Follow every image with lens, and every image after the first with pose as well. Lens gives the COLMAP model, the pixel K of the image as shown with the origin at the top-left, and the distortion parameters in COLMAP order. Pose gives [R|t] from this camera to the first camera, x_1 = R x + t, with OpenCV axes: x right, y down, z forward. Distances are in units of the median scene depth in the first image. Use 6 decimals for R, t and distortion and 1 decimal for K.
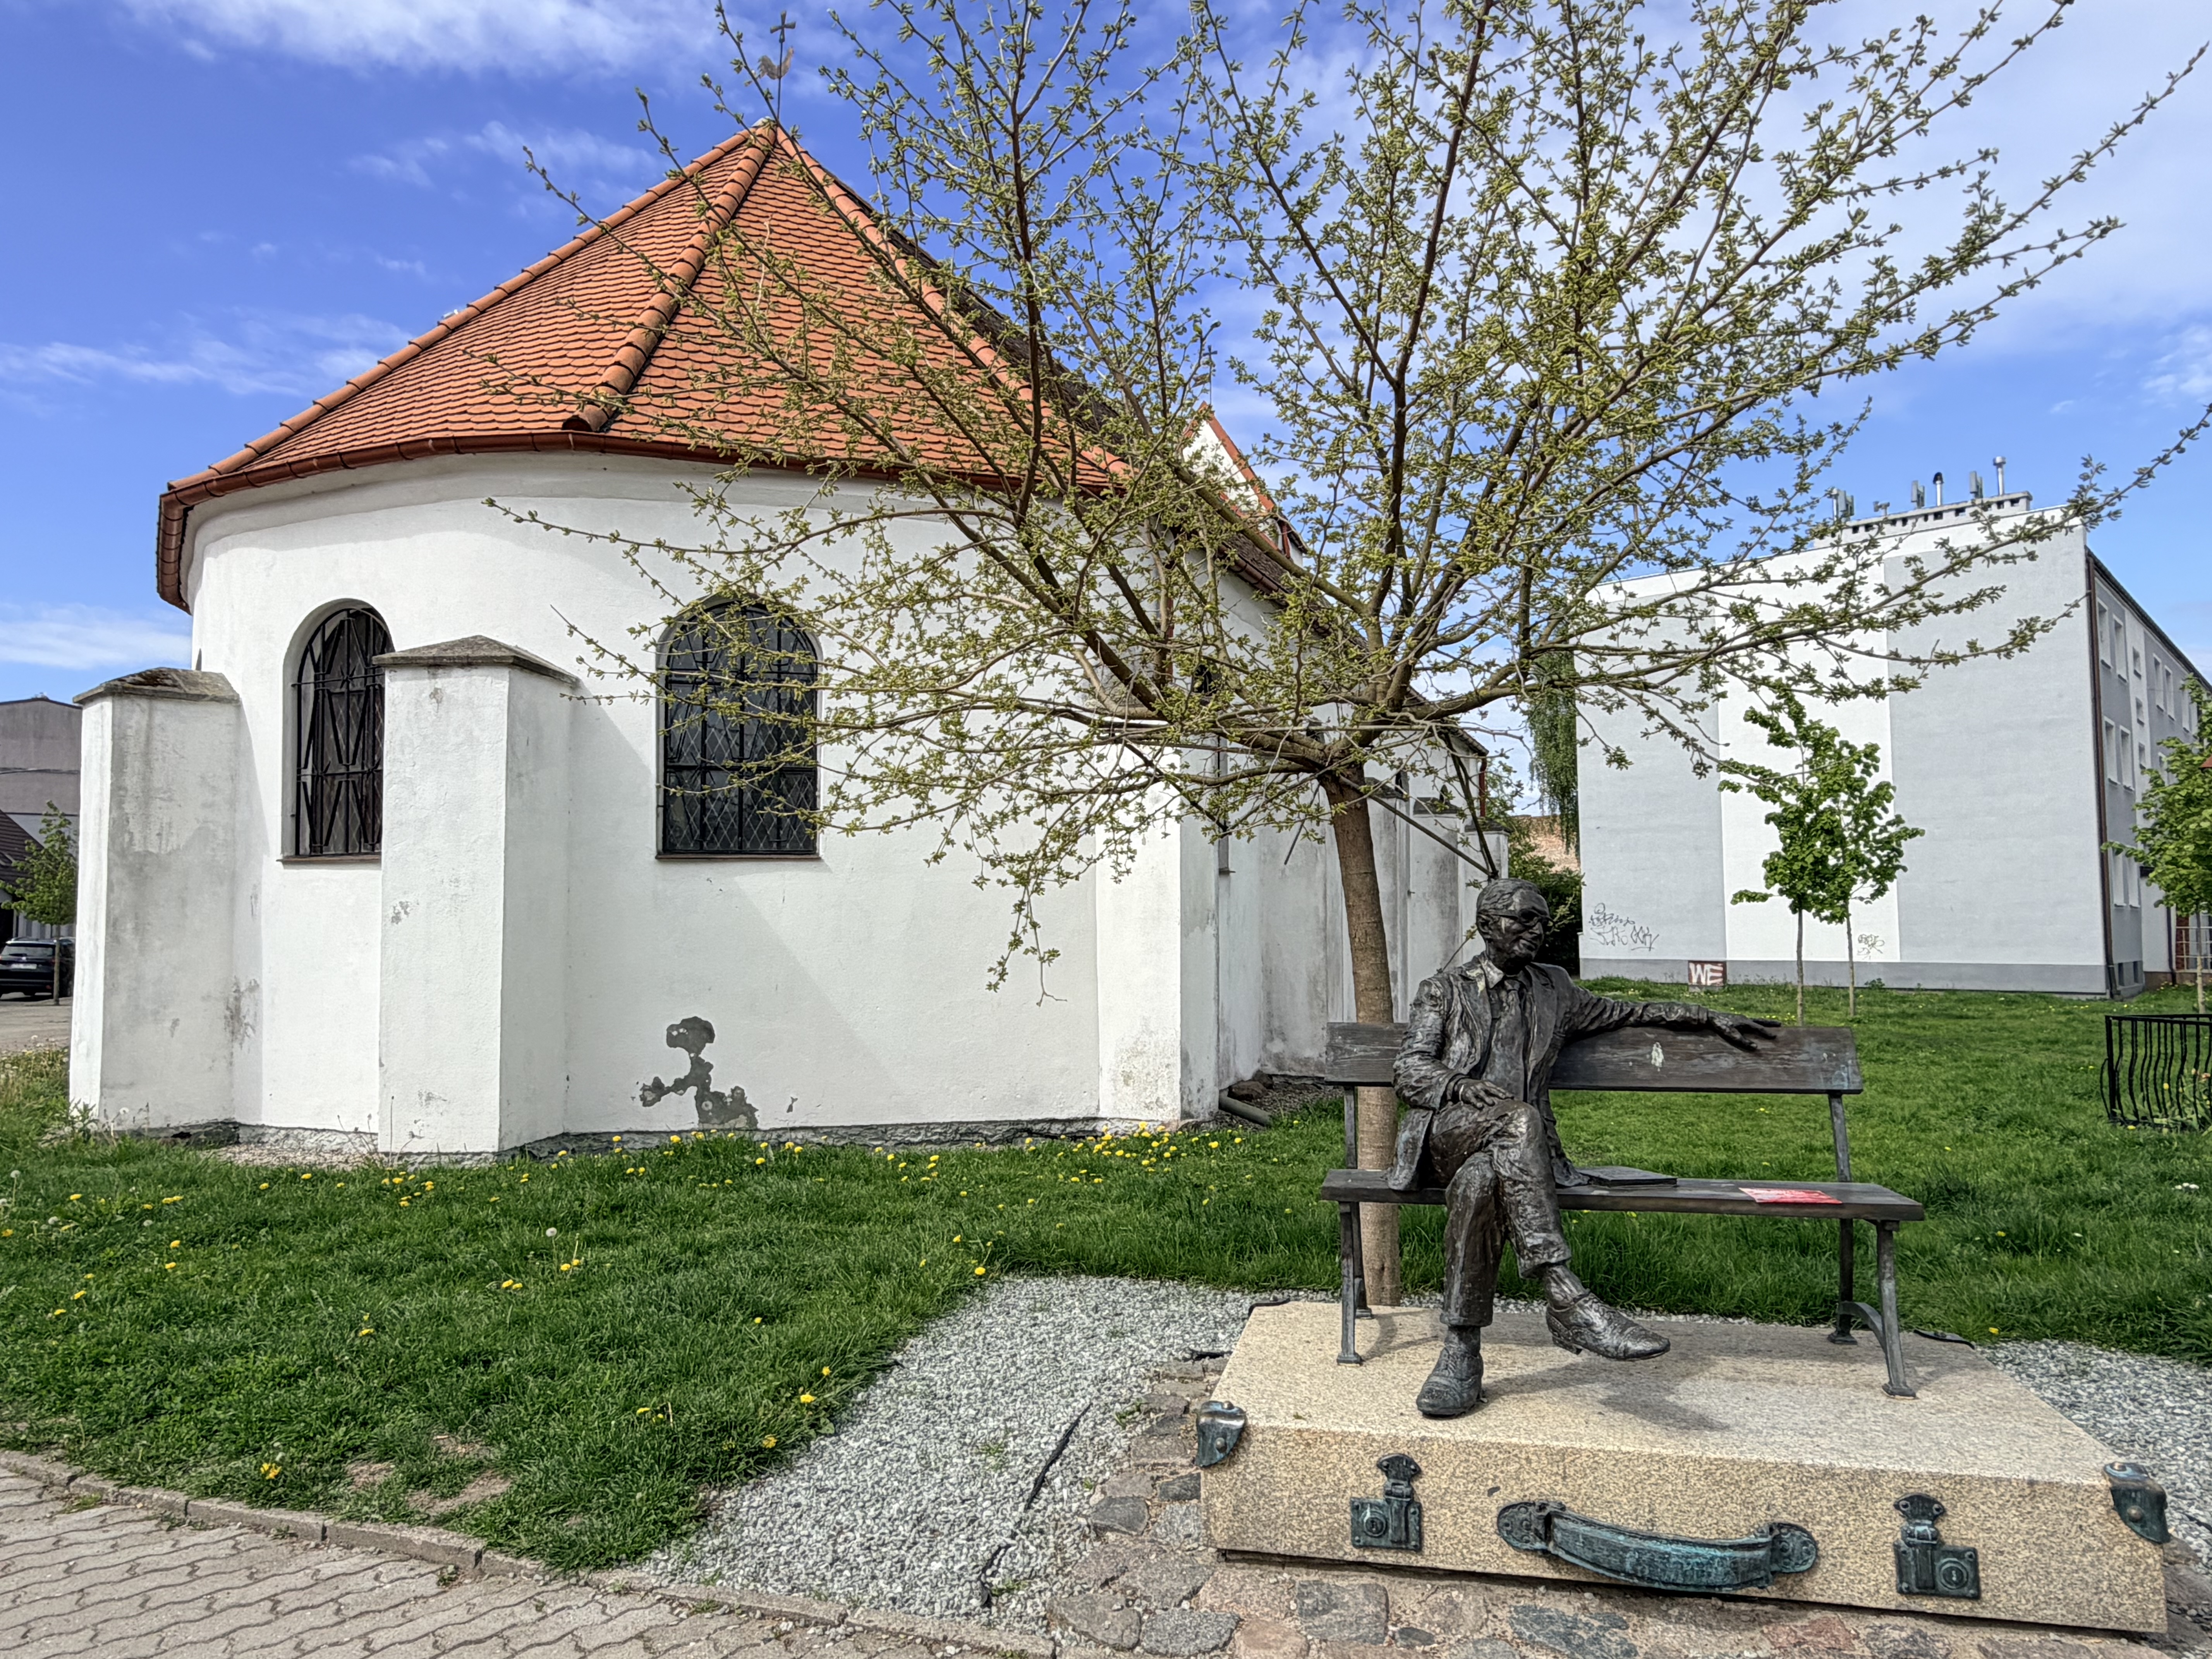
lens RADIAL K [[1456.2, 0, 1101.5], [0, 1456.2, 828.8], [0, 0, 1]] dist [0.005007, -0.010163]
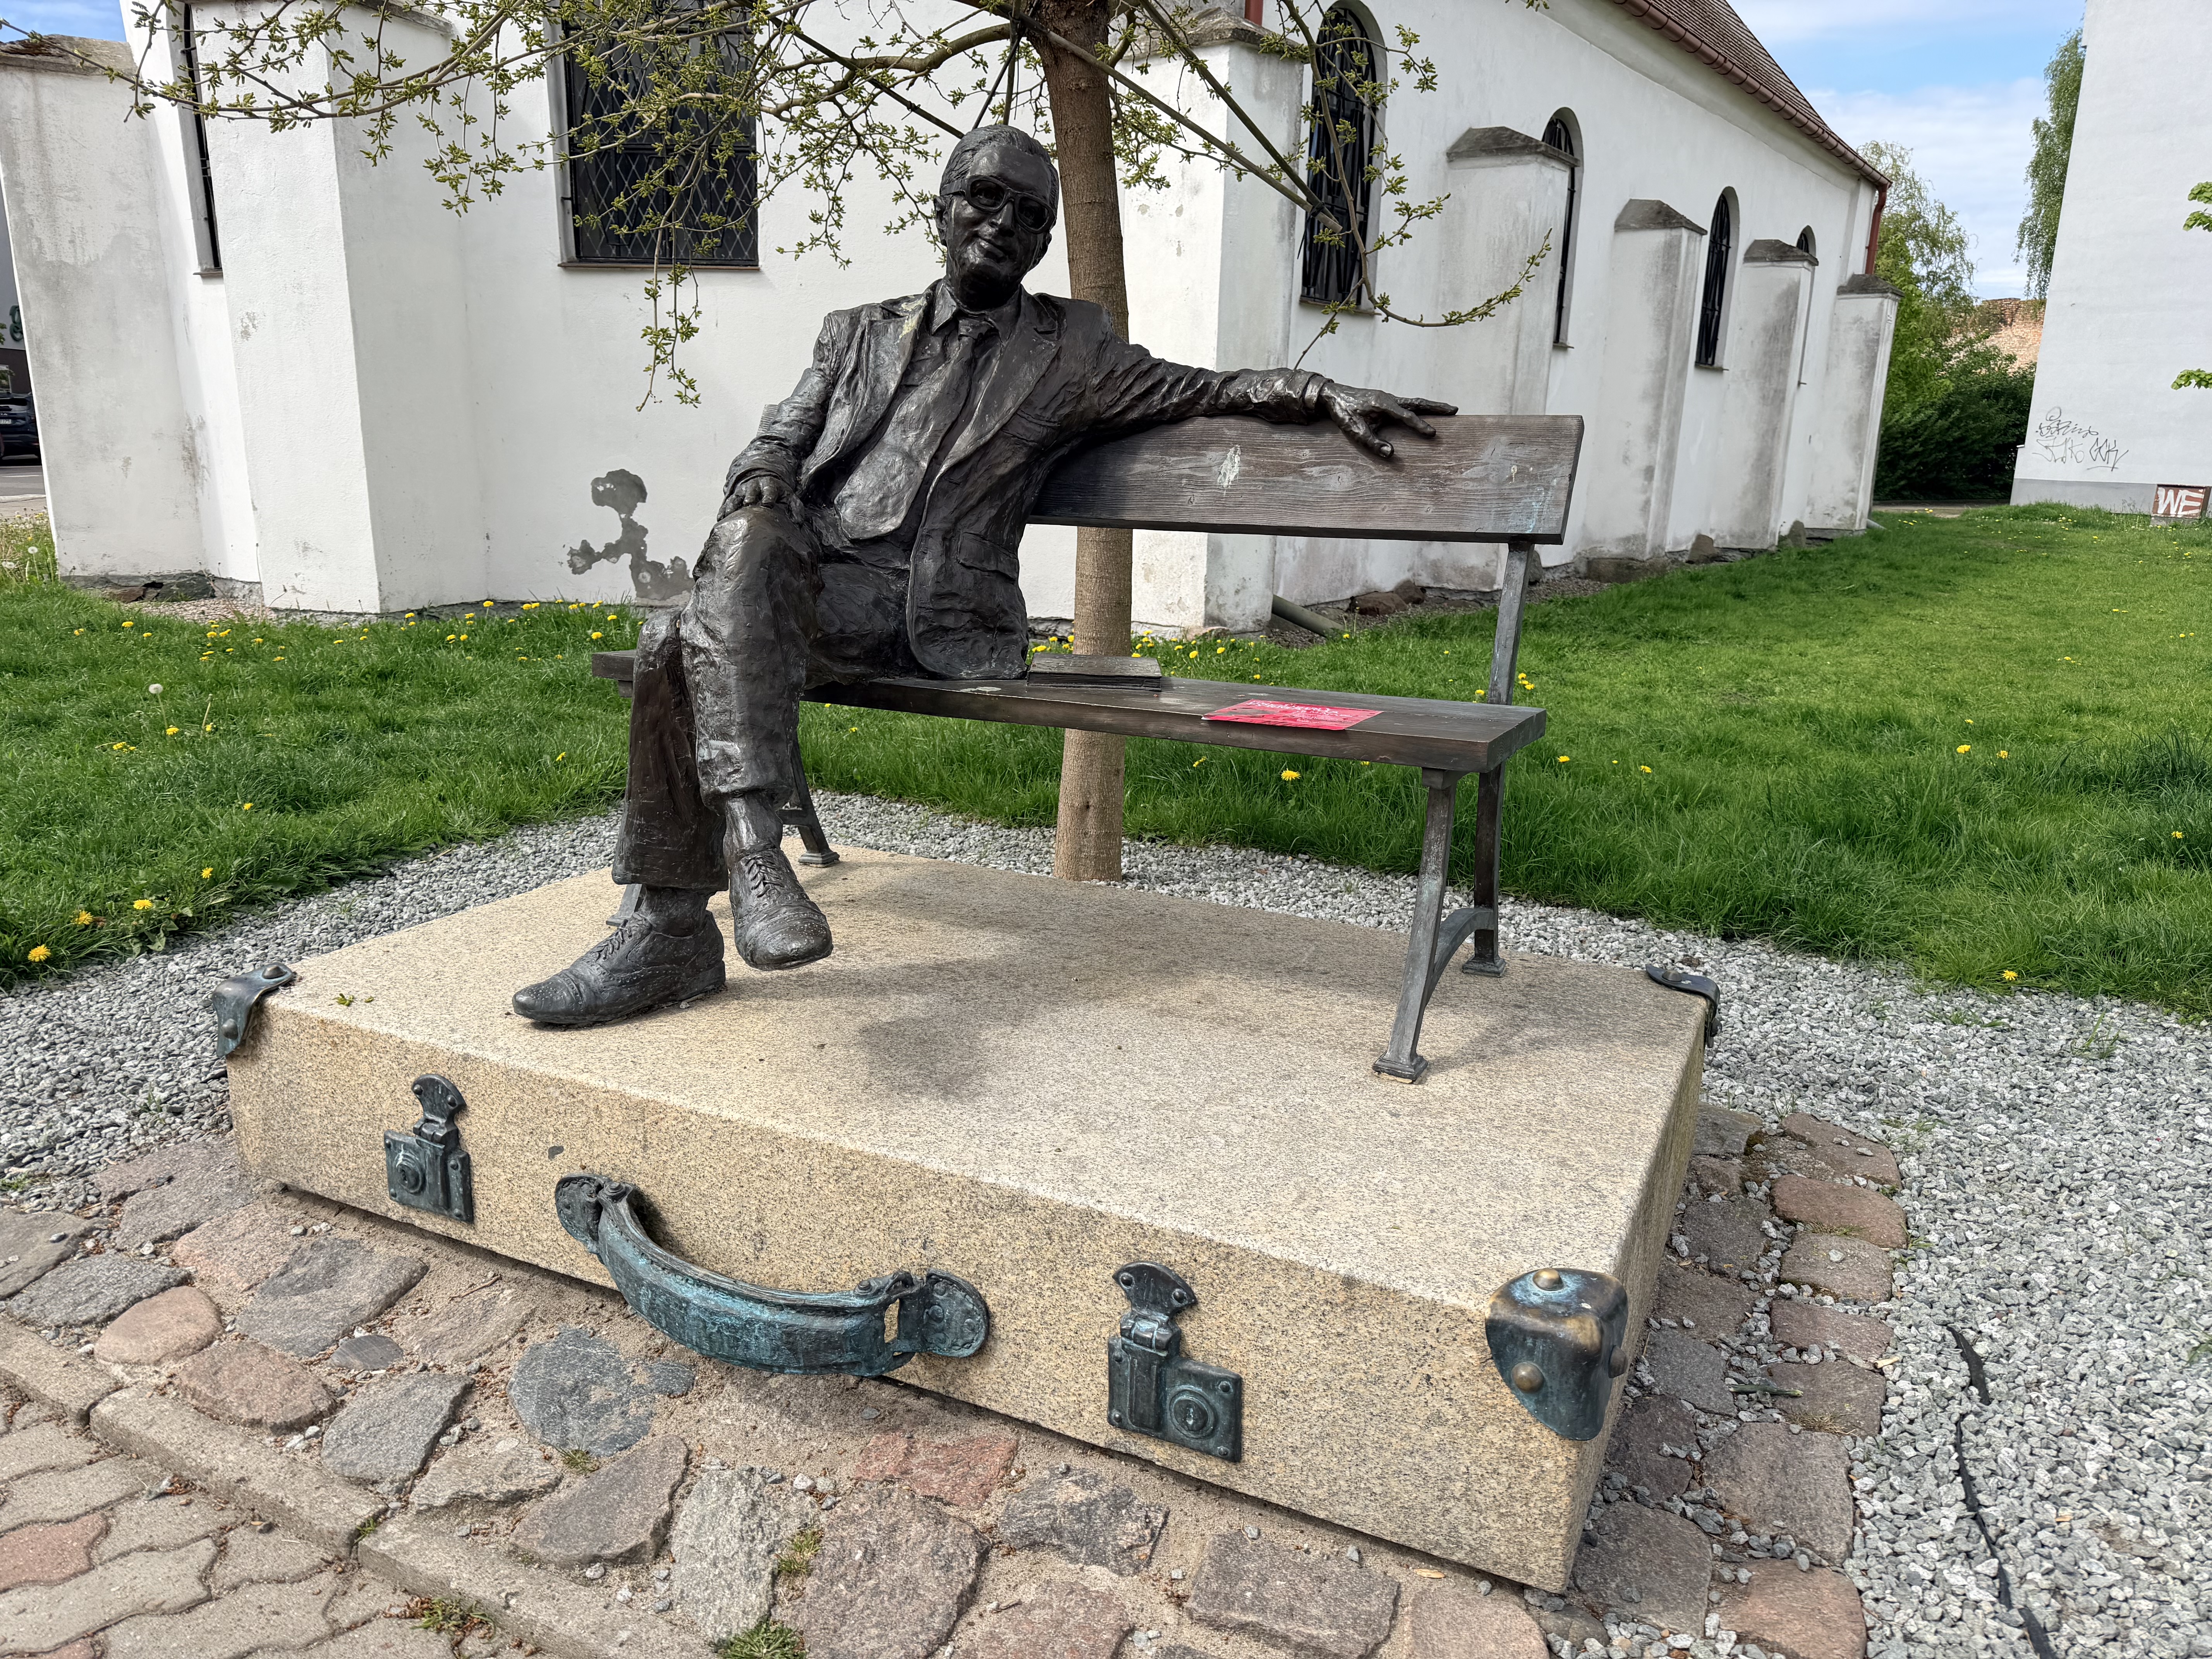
lens RADIAL K [[1584.4, 0, 1104.7], [0, 1584.4, 828.9], [0, 0, 1]] dist [0.017665, -0.028171]
pose [[0.974657, 0.078589, -0.209447, 0.477966], [-0.010428, 0.951204, 0.308386, 0.101773], [0.223463, -0.298386, 0.927917, 0.385441]]
